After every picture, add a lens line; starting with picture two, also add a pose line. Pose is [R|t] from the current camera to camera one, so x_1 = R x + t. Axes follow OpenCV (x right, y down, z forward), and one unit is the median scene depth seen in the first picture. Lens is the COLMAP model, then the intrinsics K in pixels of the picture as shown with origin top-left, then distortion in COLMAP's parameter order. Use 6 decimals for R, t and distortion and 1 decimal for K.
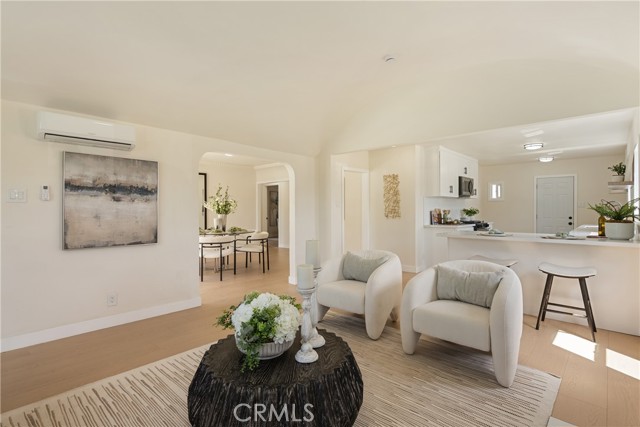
lens RADIAL K [[318.7, 0, 317.9], [0, 318.7, 210.1], [0, 0, 1]] dist [0.007507, 0.000132]
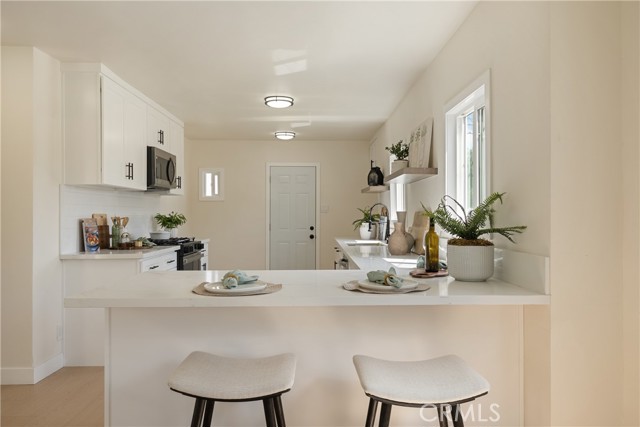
lens RADIAL K [[455.9, 0, 330.1], [0, 455.9, 213.7], [0, 0, 1]] dist [-0.004860, -0.000831]
pose [[0.707259, 0.002685, 0.706950, 0.156831], [0.000253, 0.999992, -0.004052, -0.002404], [-0.706955, 0.003045, 0.707252, 0.332215]]
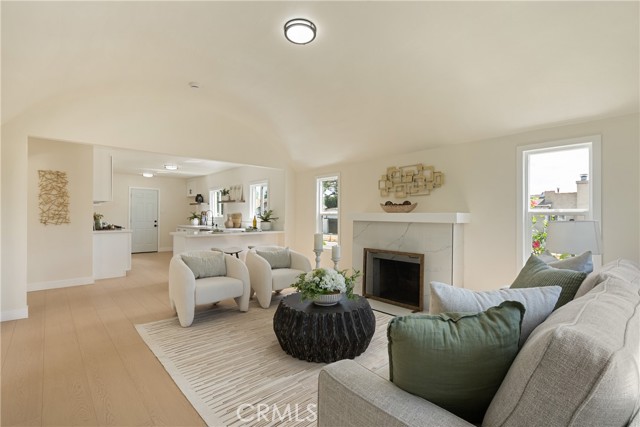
lens RADIAL K [[306.2, 0, 323.4], [0, 306.2, 216.8], [0, 0, 1]] dist [-0.001603, -0.000094]
pose [[0.058592, -0.000710, 0.998282, -0.484681], [-0.004481, 0.999989, 0.000974, 0.001204], [-0.998272, -0.004531, 0.058588, 0.260006]]
